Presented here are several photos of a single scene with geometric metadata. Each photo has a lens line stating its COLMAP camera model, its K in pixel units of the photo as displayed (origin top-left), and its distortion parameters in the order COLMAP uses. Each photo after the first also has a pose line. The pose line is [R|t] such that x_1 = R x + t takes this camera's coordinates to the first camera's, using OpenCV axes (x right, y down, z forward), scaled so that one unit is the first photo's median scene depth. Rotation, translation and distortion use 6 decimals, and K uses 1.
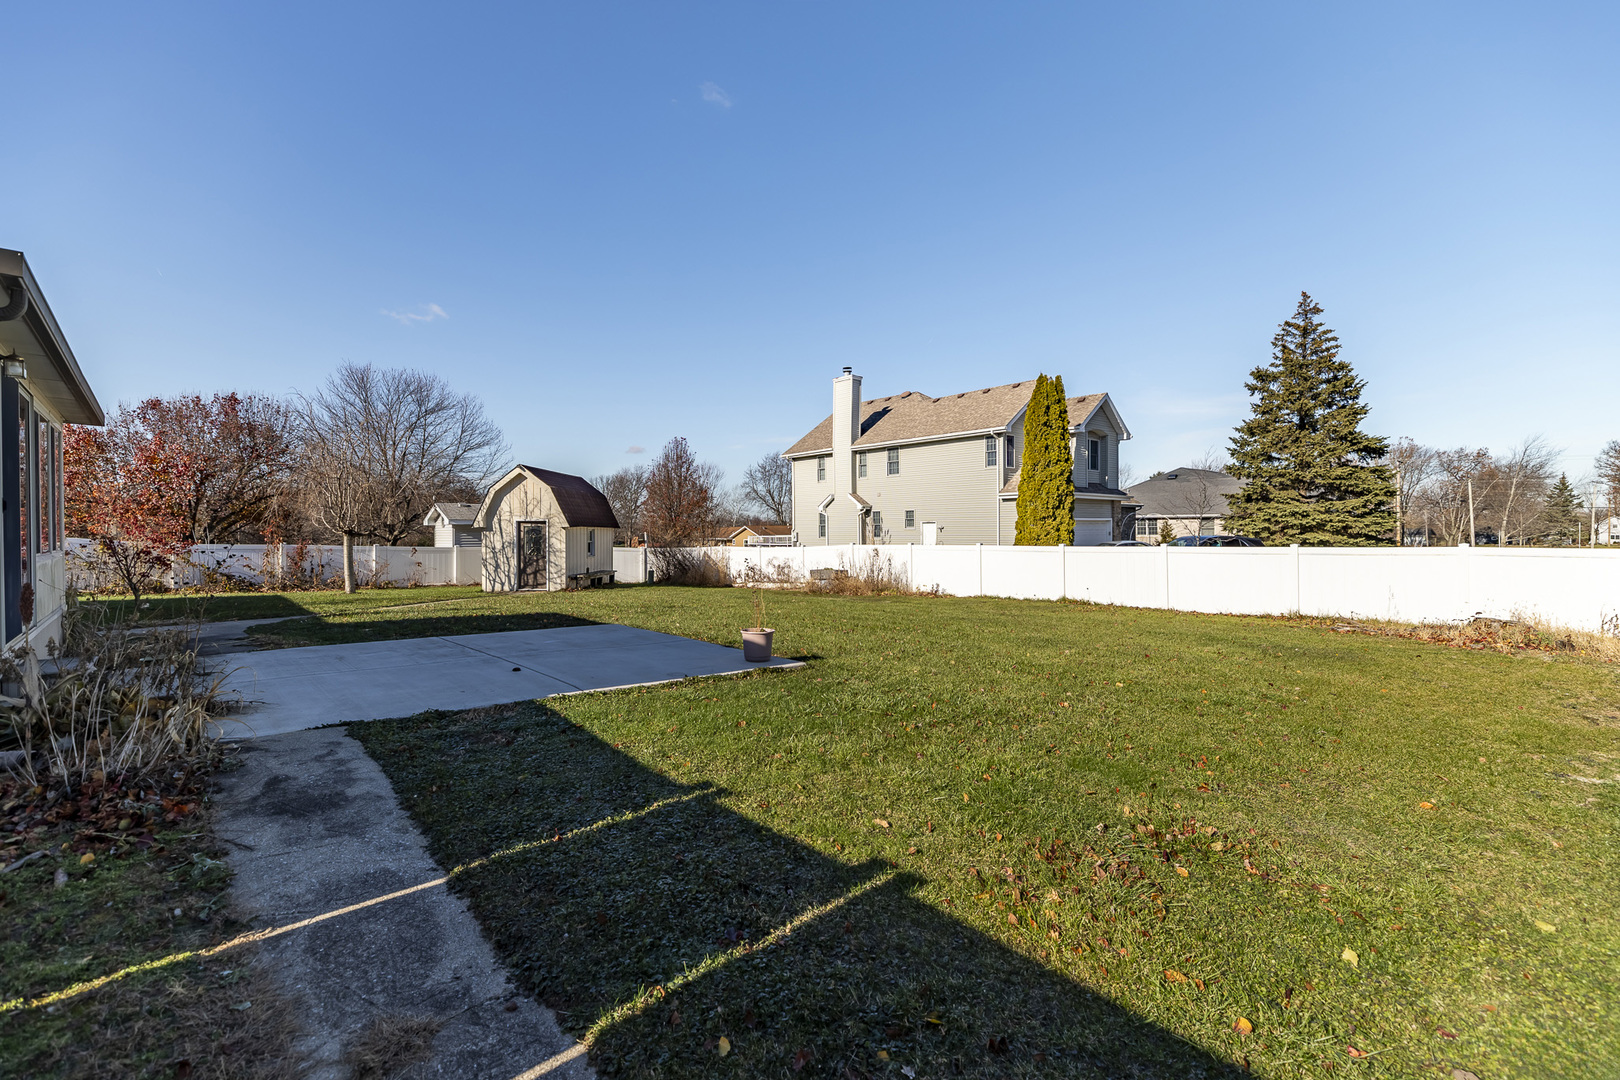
lens RADIAL K [[691.6, 0, 818.3], [0, 691.6, 538.3], [0, 0, 1]] dist [0.003928, -0.000095]
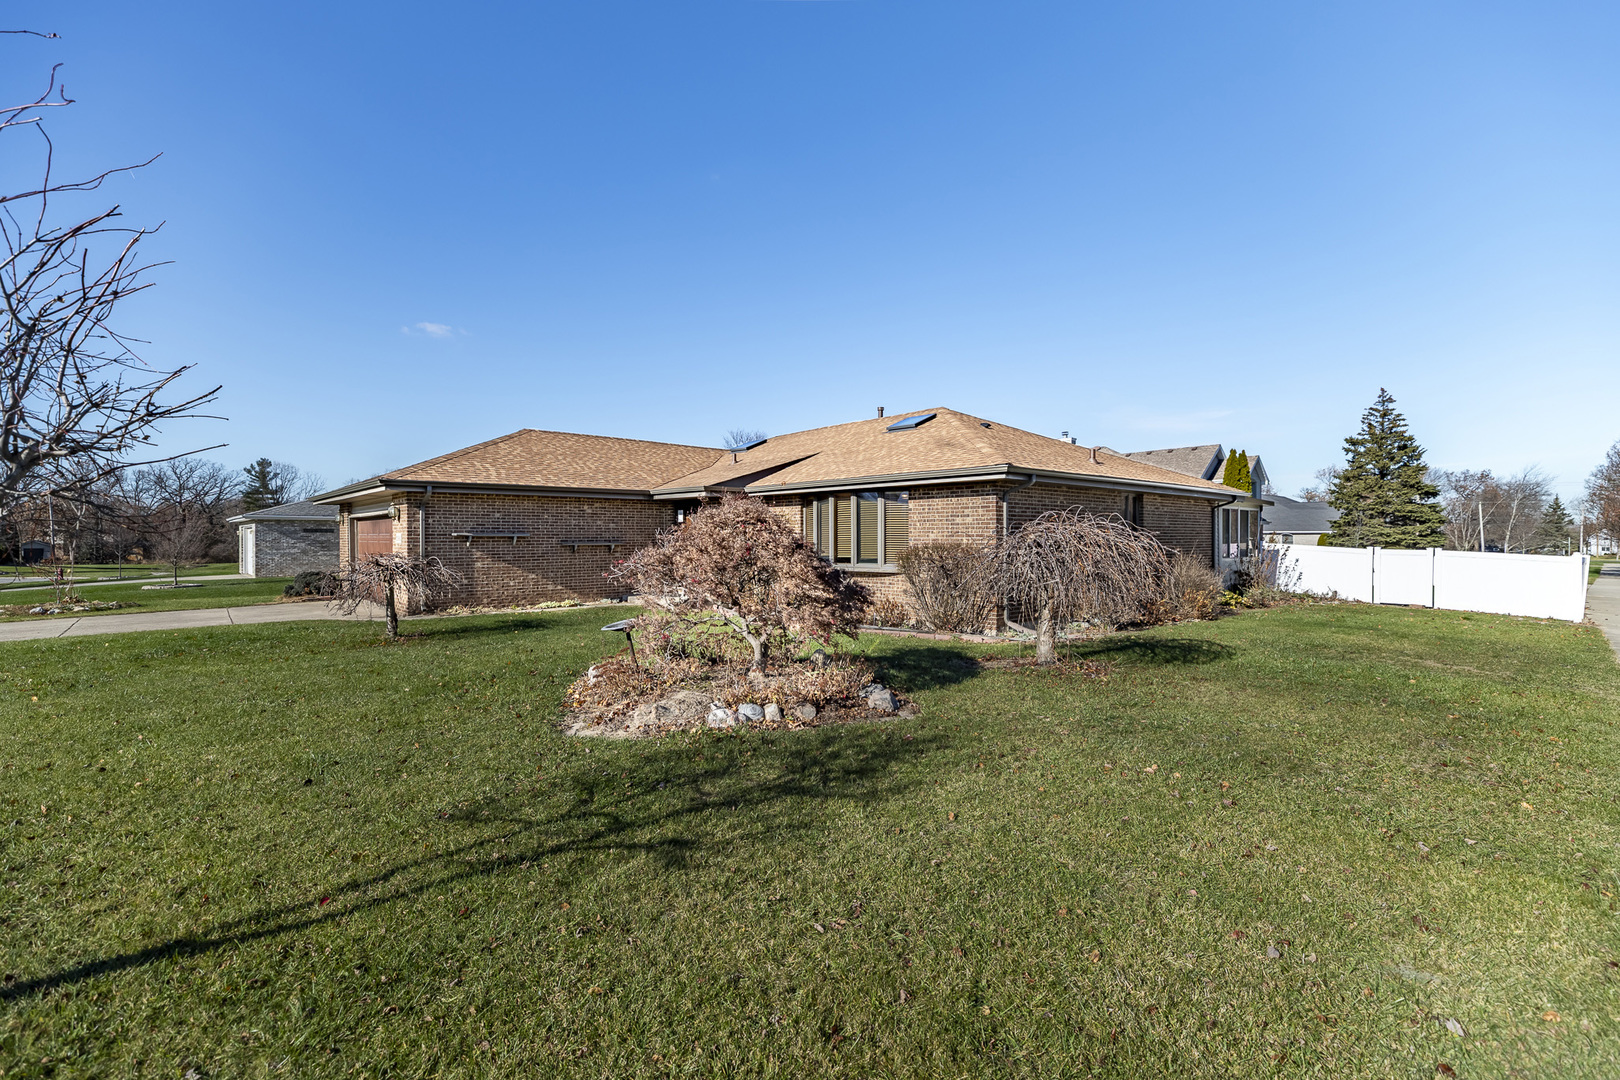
lens RADIAL K [[691.6, 0, 814.8], [0, 691.6, 541.5], [0, 0, 1]] dist [0.003928, -0.000095]
pose [[0.999992, 0.003960, -0.000157, -0.533537], [-0.003961, 0.999970, -0.006716, -0.003195], [0.000131, 0.006716, 0.999977, -0.510452]]
